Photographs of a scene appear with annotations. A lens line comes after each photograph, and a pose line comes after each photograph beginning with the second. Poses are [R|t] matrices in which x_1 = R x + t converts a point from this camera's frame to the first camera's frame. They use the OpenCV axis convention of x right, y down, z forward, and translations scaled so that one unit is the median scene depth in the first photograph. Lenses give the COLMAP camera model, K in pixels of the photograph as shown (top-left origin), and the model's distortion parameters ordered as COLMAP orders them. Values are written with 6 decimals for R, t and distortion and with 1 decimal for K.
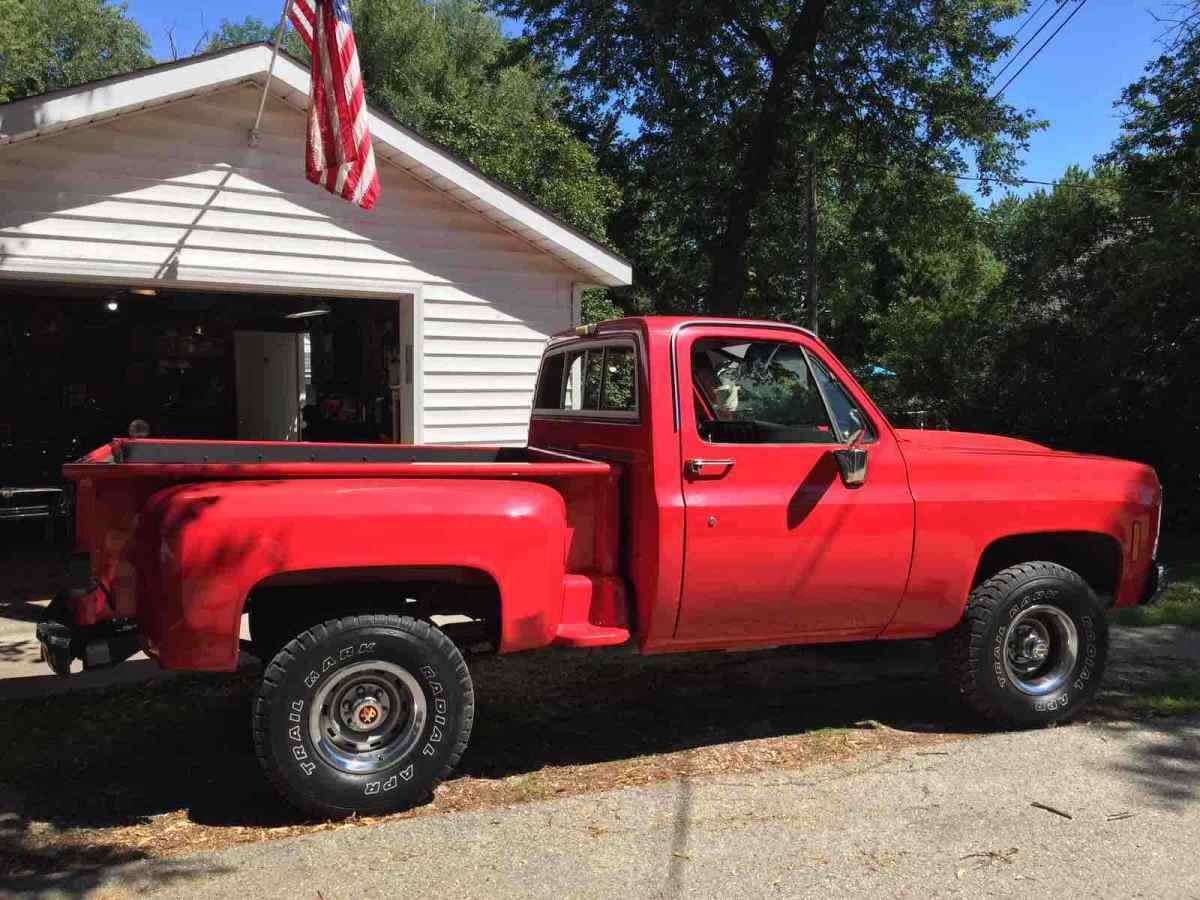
lens RADIAL K [[1021.1, 0, 600.0], [0, 1021.1, 450.0], [0, 0, 1]] dist [0.072171, -0.121053]
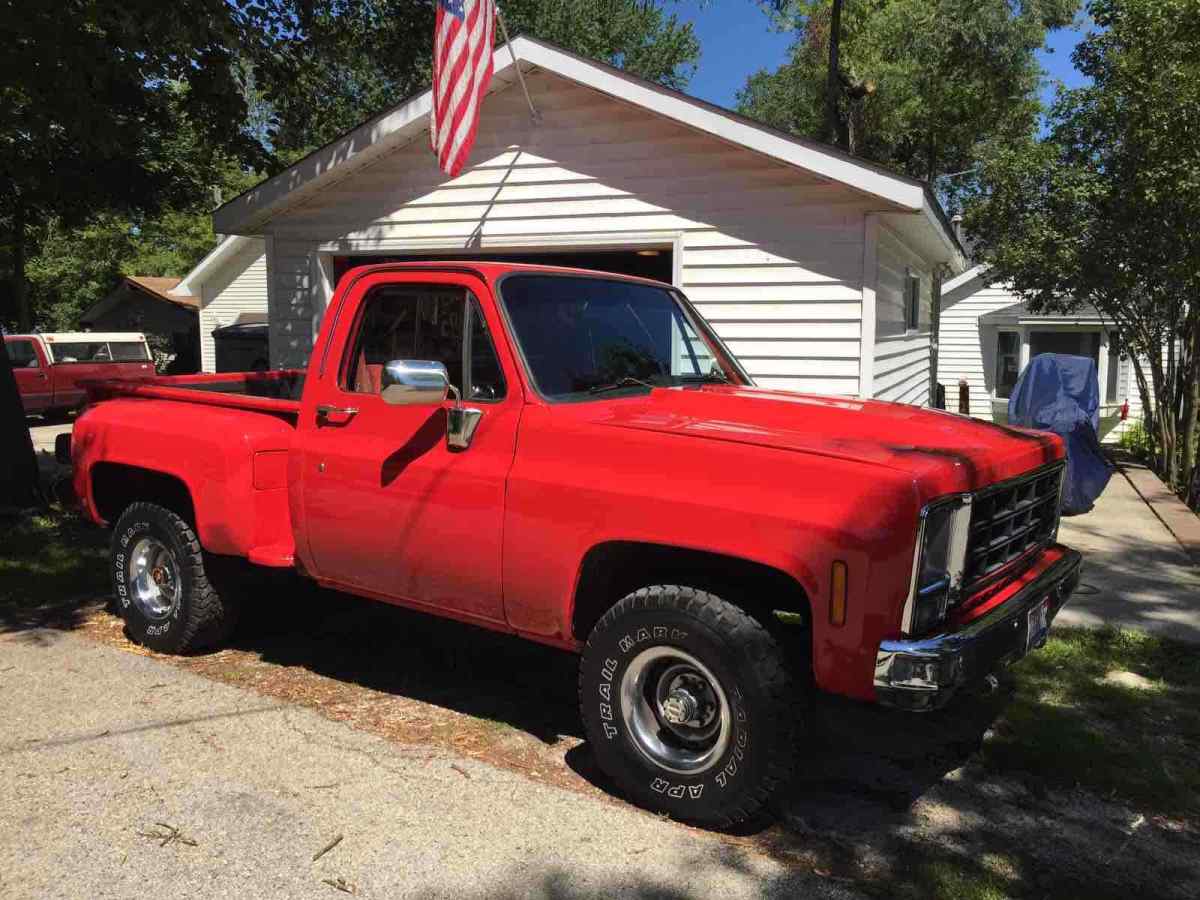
lens RADIAL K [[1021.1, 0, 600.0], [0, 1021.1, 450.0], [0, 0, 1]] dist [0.072171, -0.121053]
pose [[0.580722, 0.095482, -0.808483, 0.737626], [-0.054955, 0.995431, 0.078087, -0.028343], [0.812245, -0.000916, 0.583316, 0.423385]]
